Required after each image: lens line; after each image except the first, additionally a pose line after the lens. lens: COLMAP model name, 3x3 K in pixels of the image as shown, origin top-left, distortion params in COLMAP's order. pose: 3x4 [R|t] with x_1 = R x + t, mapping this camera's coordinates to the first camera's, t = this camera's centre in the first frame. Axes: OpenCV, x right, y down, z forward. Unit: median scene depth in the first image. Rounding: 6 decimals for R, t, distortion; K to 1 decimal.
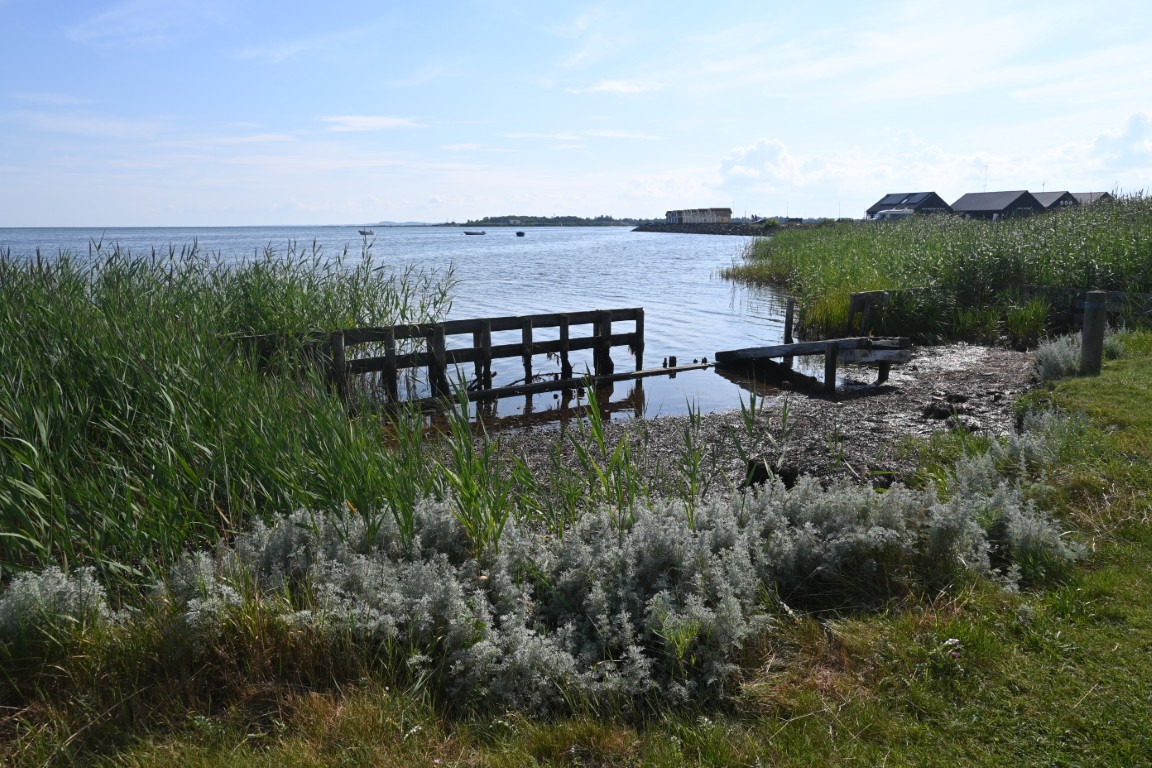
lens RADIAL K [[778.8, 0, 588.7], [0, 778.8, 378.0], [0, 0, 1]] dist [-0.010776, 0.003604]
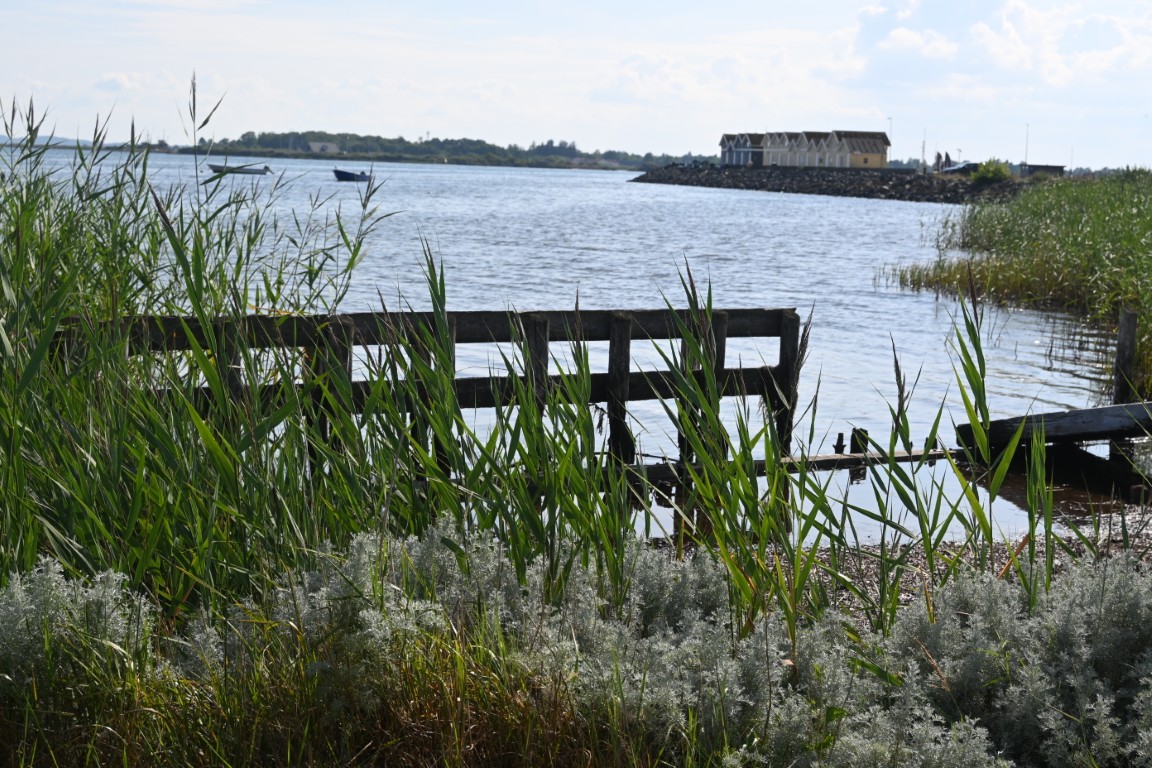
lens RADIAL K [[2059.6, 0, 581.7], [0, 2059.6, 393.5], [0, 0, 1]] dist [0.016860, 0.000000]
pose [[0.998331, 0.034802, 0.046086, -0.083402], [-0.030662, 0.995677, -0.087680, 0.049402], [-0.048938, 0.086121, 0.995082, -0.088907]]
